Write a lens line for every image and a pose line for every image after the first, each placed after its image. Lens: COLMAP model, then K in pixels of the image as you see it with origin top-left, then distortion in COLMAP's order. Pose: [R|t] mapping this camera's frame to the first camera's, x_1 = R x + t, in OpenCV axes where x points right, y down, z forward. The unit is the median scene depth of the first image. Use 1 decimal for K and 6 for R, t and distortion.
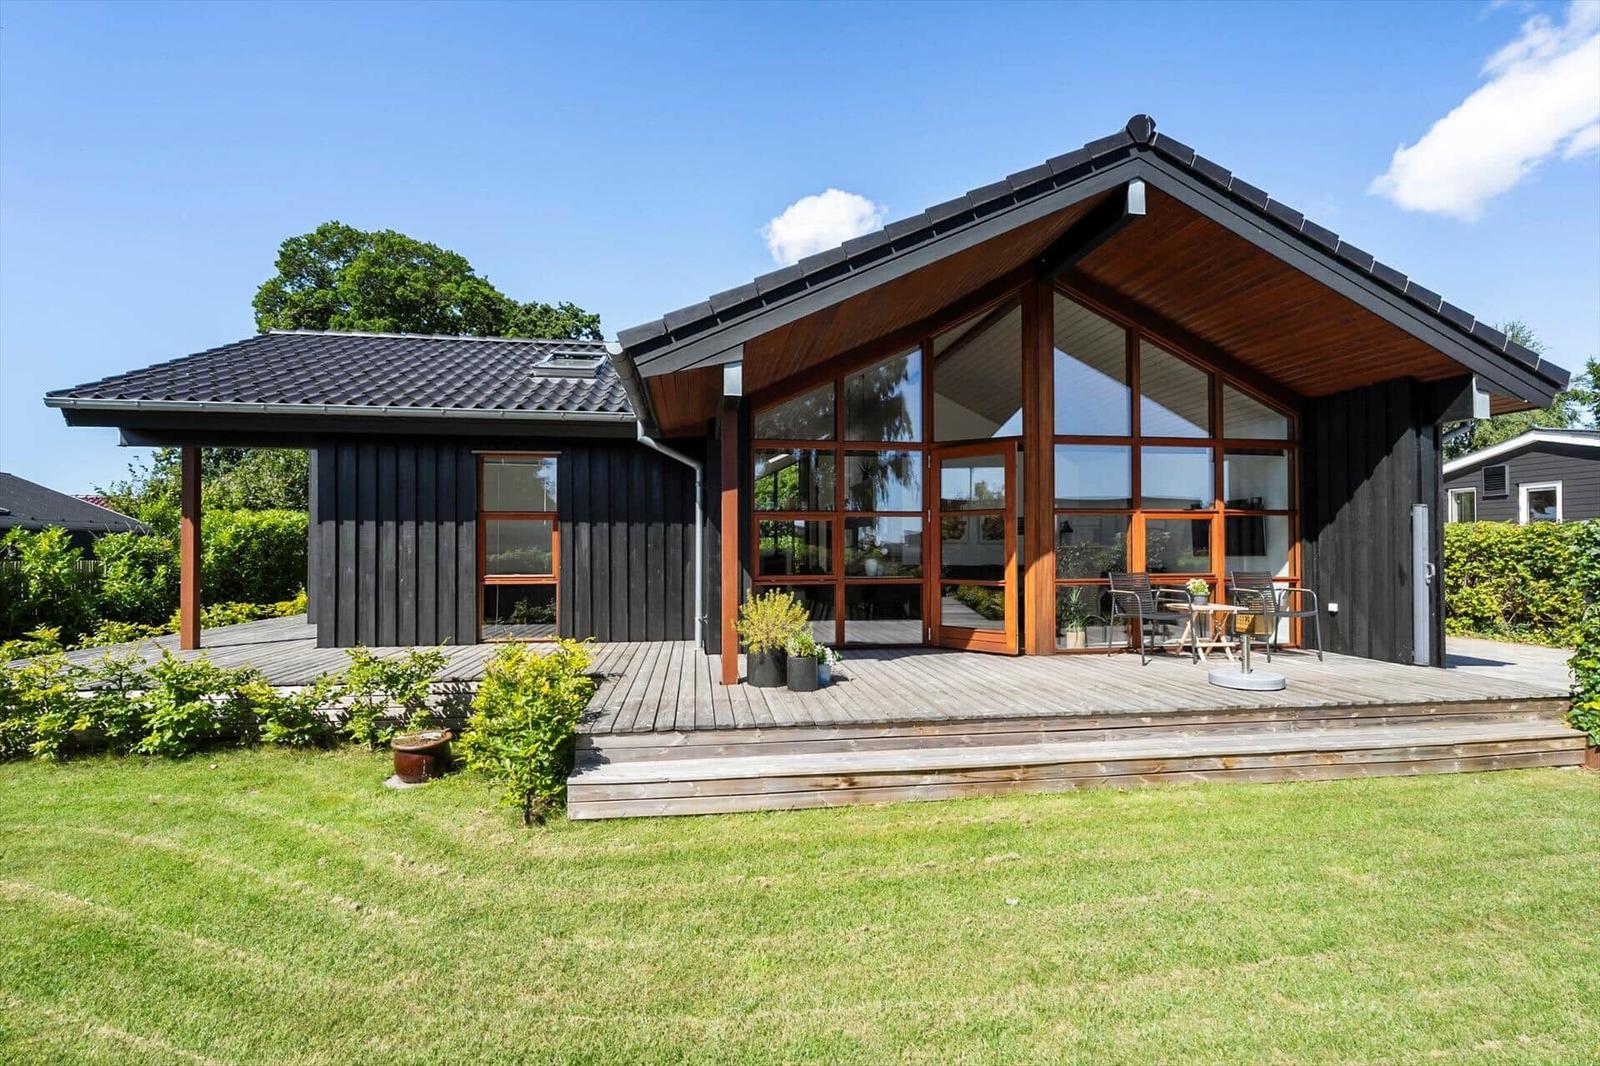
lens RADIAL K [[730.5, 0, 802.6], [0, 730.5, 540.5], [0, 0, 1]] dist [-0.004337, -0.000180]
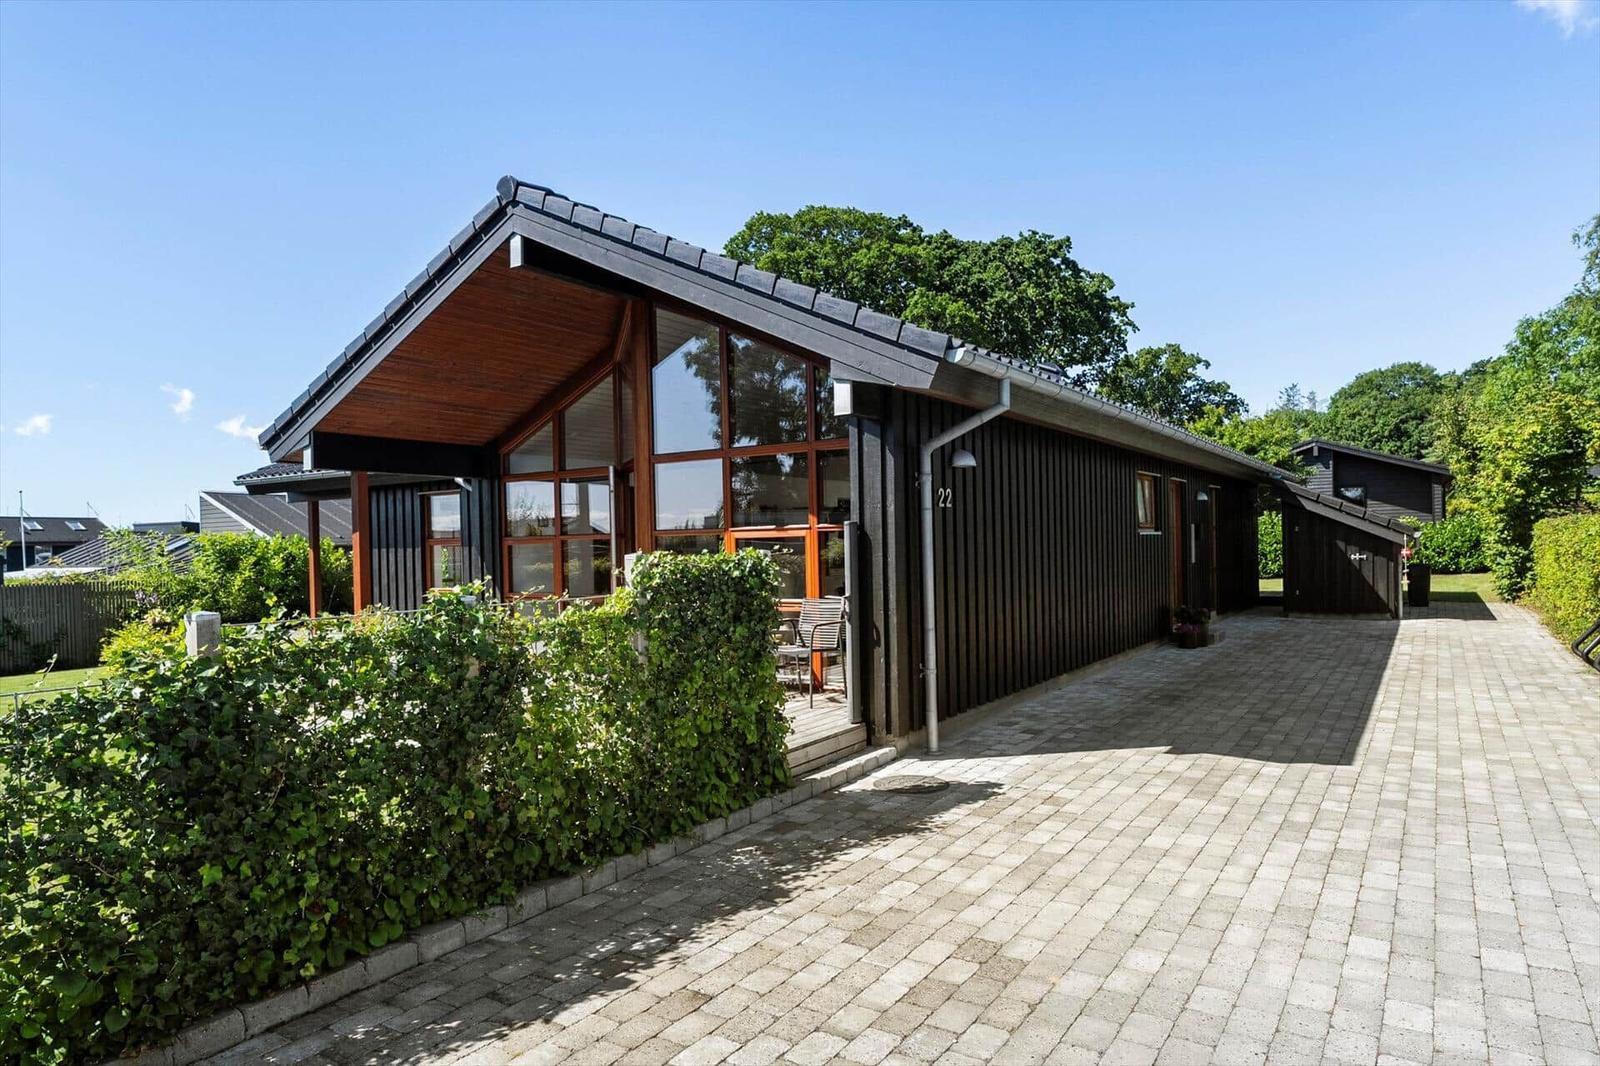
lens RADIAL K [[996.5, 0, 799.9], [0, 996.5, 540.2], [0, 0, 1]] dist [-0.019487, 0.000882]
pose [[0.755381, -0.021854, -0.654921, 1.354587], [0.032336, 0.999469, 0.003946, -0.027172], [0.654487, -0.024158, 0.755687, 0.122795]]
